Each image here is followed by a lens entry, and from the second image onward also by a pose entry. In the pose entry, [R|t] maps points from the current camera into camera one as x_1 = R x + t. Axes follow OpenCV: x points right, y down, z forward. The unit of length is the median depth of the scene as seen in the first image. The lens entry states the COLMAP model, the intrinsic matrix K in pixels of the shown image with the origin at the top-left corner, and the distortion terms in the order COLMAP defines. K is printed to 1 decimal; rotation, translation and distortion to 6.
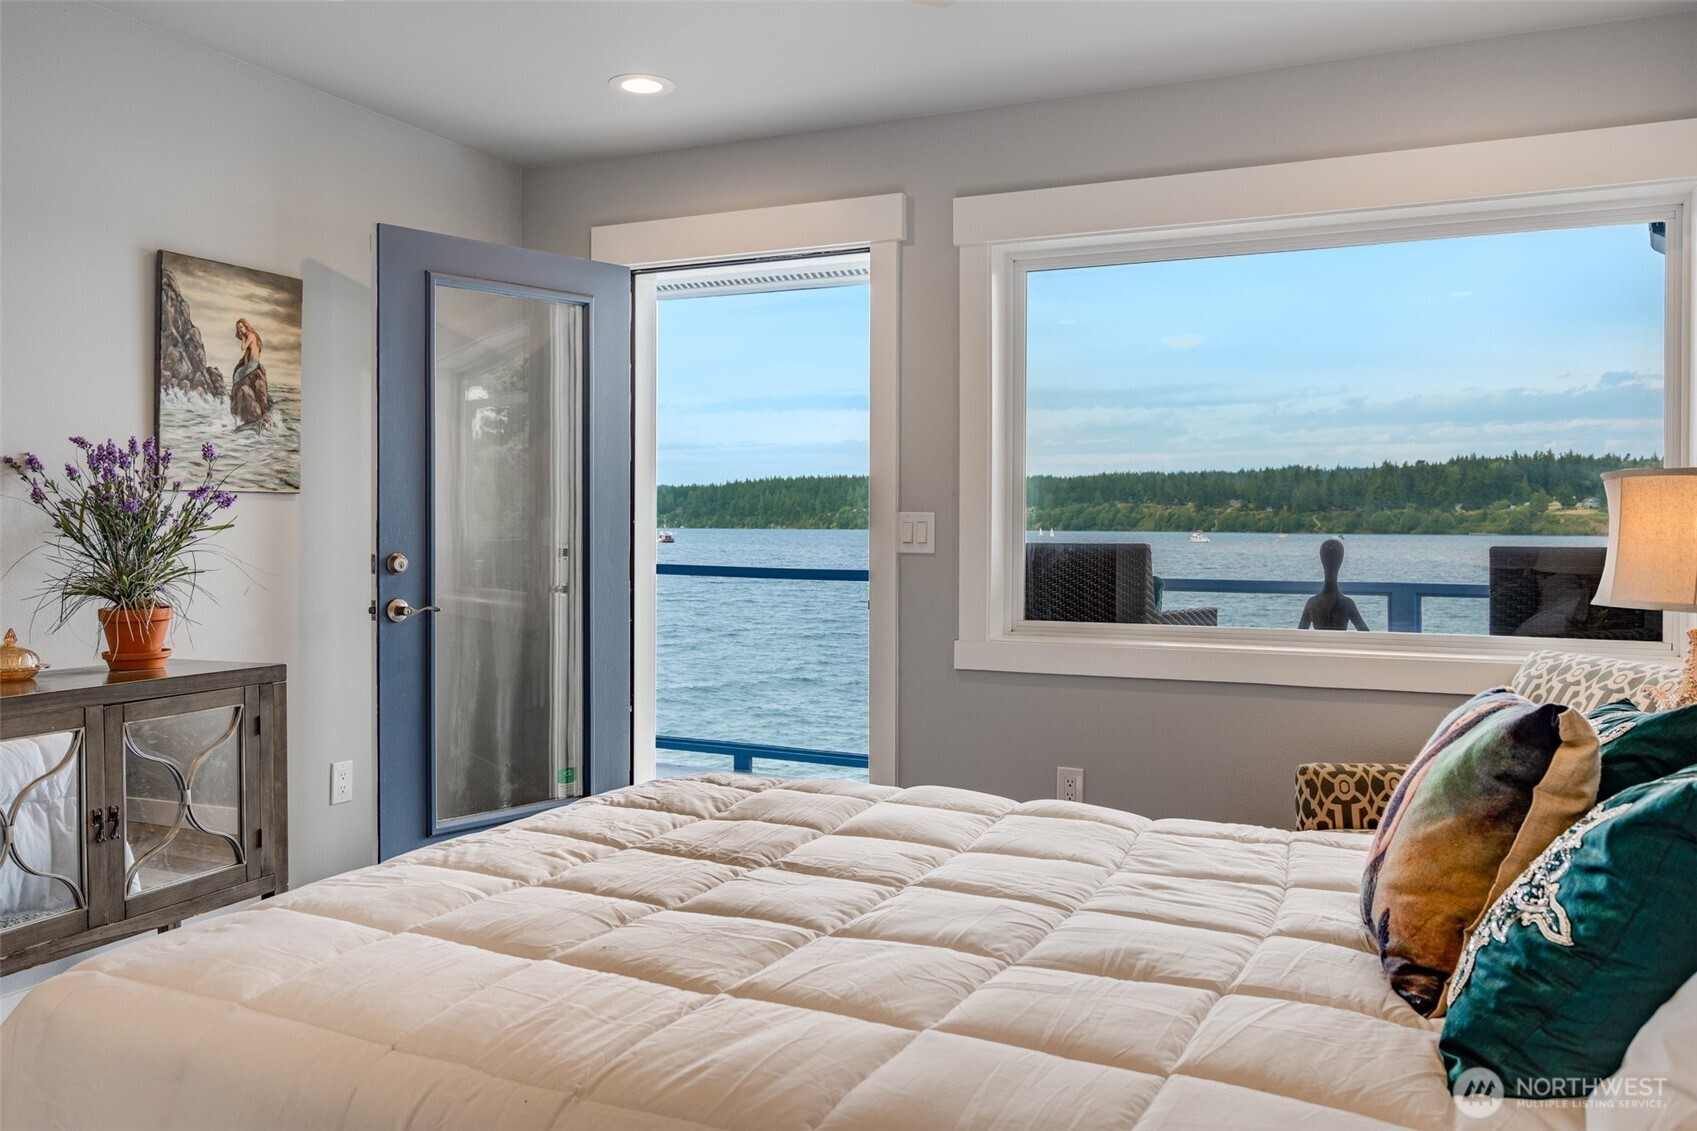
lens RADIAL K [[1295.3, 0, 848.5], [0, 1295.3, 565.5], [0, 0, 1]] dist [0.003659, 0.001004]
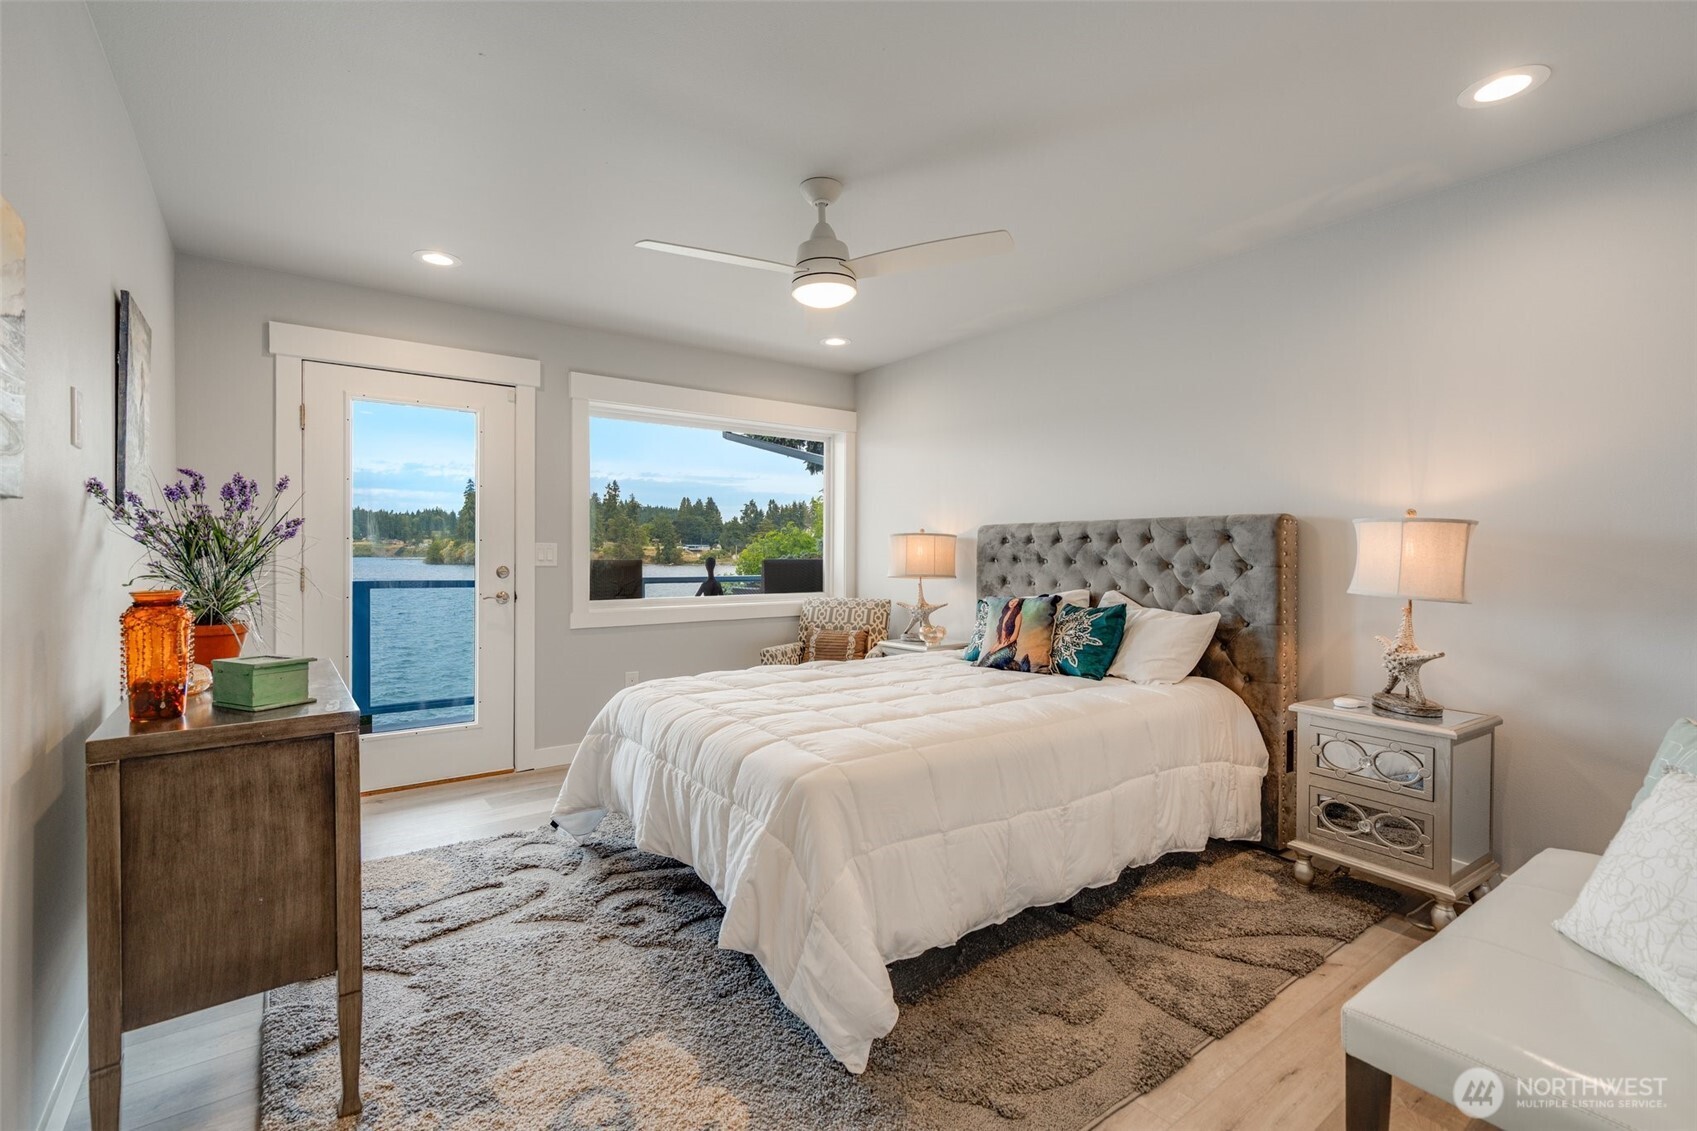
lens RADIAL K [[775.7, 0, 848.5], [0, 775.7, 565.5], [0, 0, 1]] dist [-0.000258, -0.000029]
pose [[0.386897, -0.015848, 0.921987, -0.783641], [0.017638, 0.999797, 0.009784, -0.013405], [-0.921954, 0.012477, 0.387098, 0.216768]]
